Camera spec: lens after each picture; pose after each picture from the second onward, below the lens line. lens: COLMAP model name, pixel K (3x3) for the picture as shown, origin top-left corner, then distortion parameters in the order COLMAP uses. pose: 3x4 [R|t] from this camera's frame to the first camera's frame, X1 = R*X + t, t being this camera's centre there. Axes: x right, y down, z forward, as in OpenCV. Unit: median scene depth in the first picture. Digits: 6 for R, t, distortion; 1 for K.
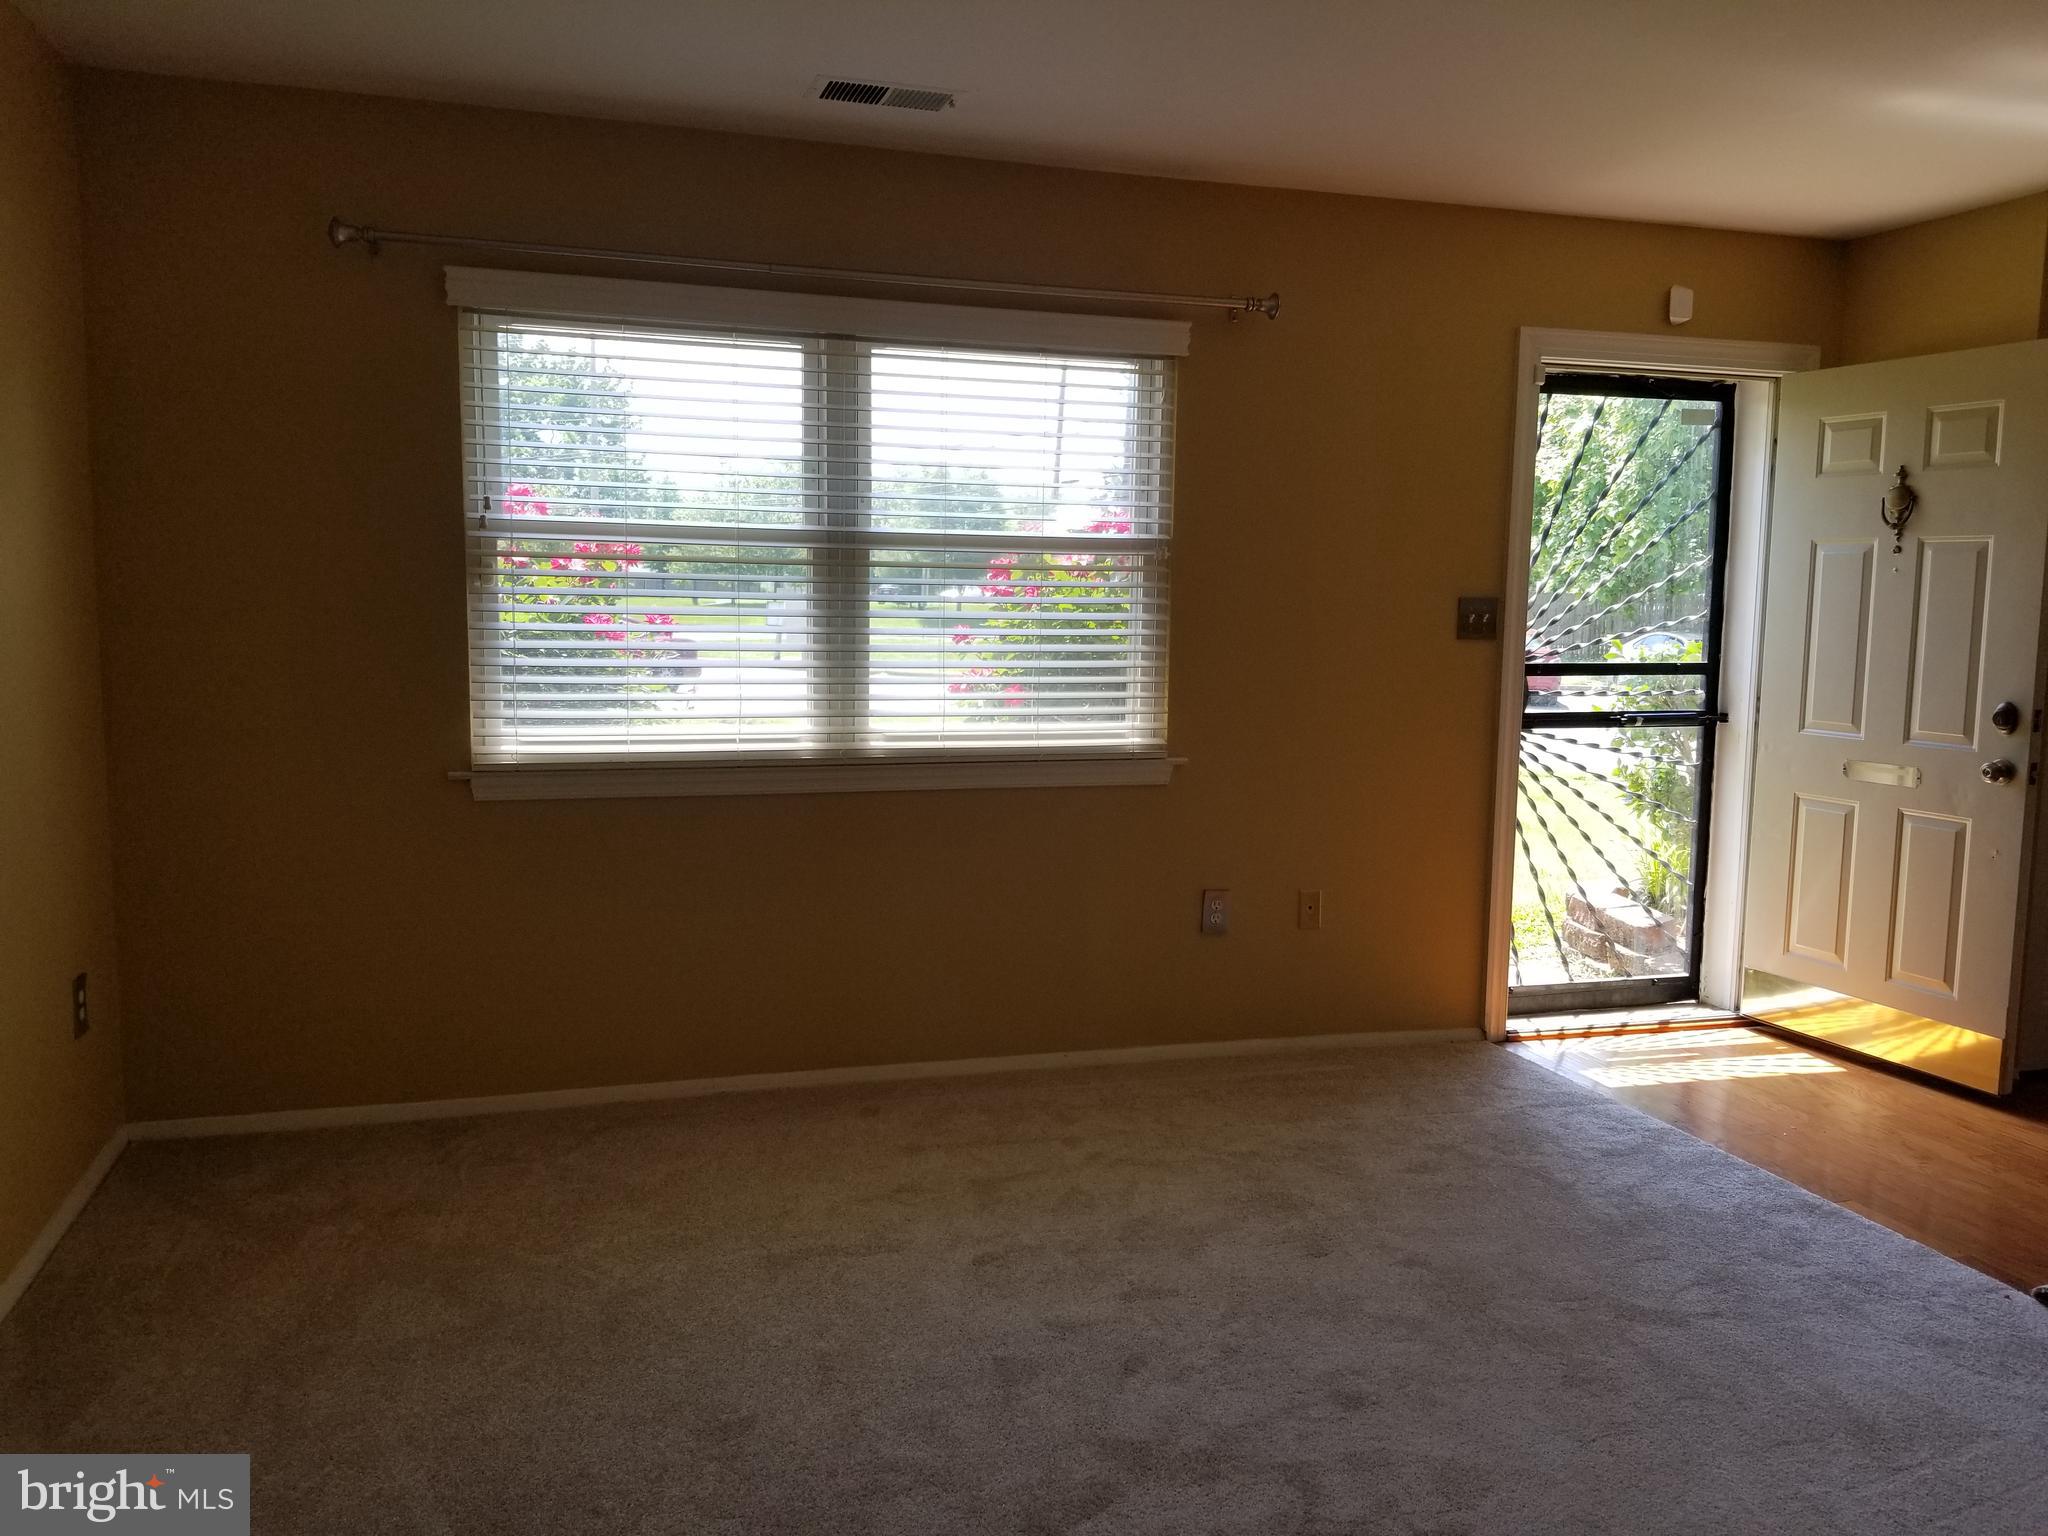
lens RADIAL K [[1649.2, 0, 1024.0], [0, 1649.2, 768.0], [0, 0, 1]] dist [0.092171, -0.182708]
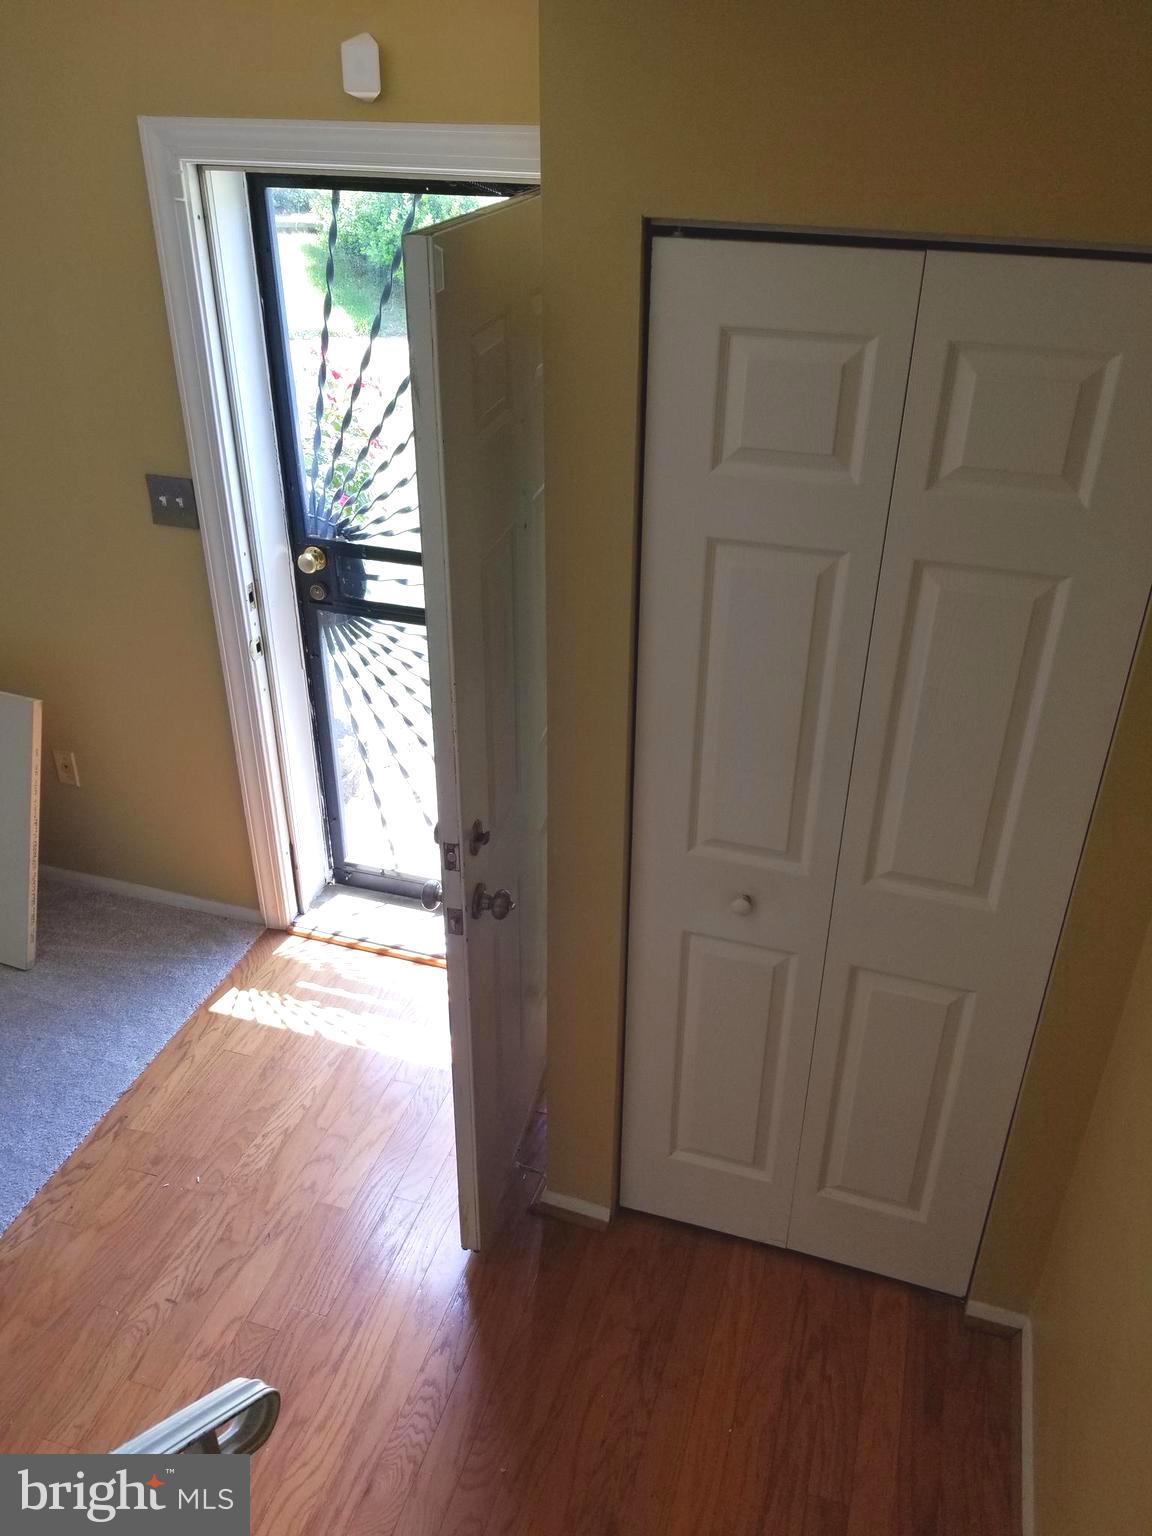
lens RADIAL K [[1236.9, 0, 576.0], [0, 1236.9, 768.0], [0, 0, 1]] dist [0.092171, -0.182708]
pose [[0.793993, 0.301865, -0.527687, 0.791666], [-0.063902, 0.904643, 0.421352, -0.241424], [0.604560, -0.300830, 0.737570, 0.613085]]
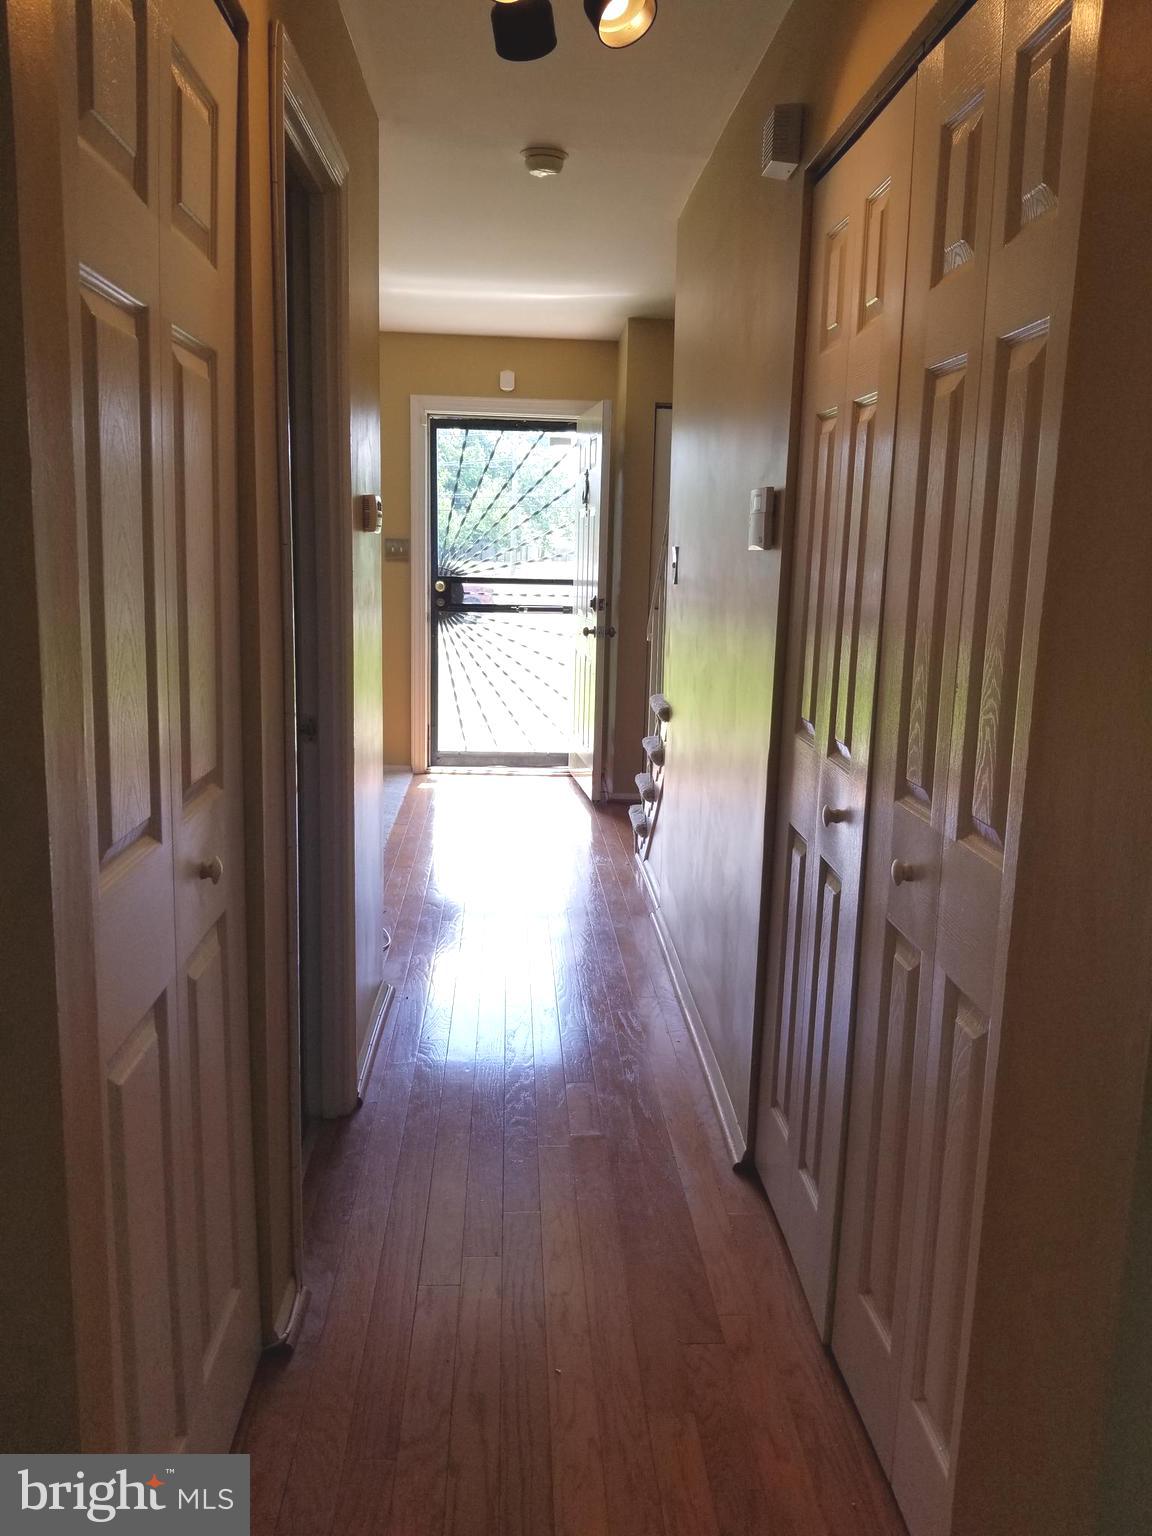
lens RADIAL K [[1236.9, 0, 576.0], [0, 1236.9, 768.0], [0, 0, 1]] dist [0.092171, -0.182708]
pose [[0.963761, 0.054950, -0.261045, 0.851039], [-0.038269, 0.996913, 0.068562, 0.053837], [0.264007, -0.056088, 0.962889, -0.338844]]
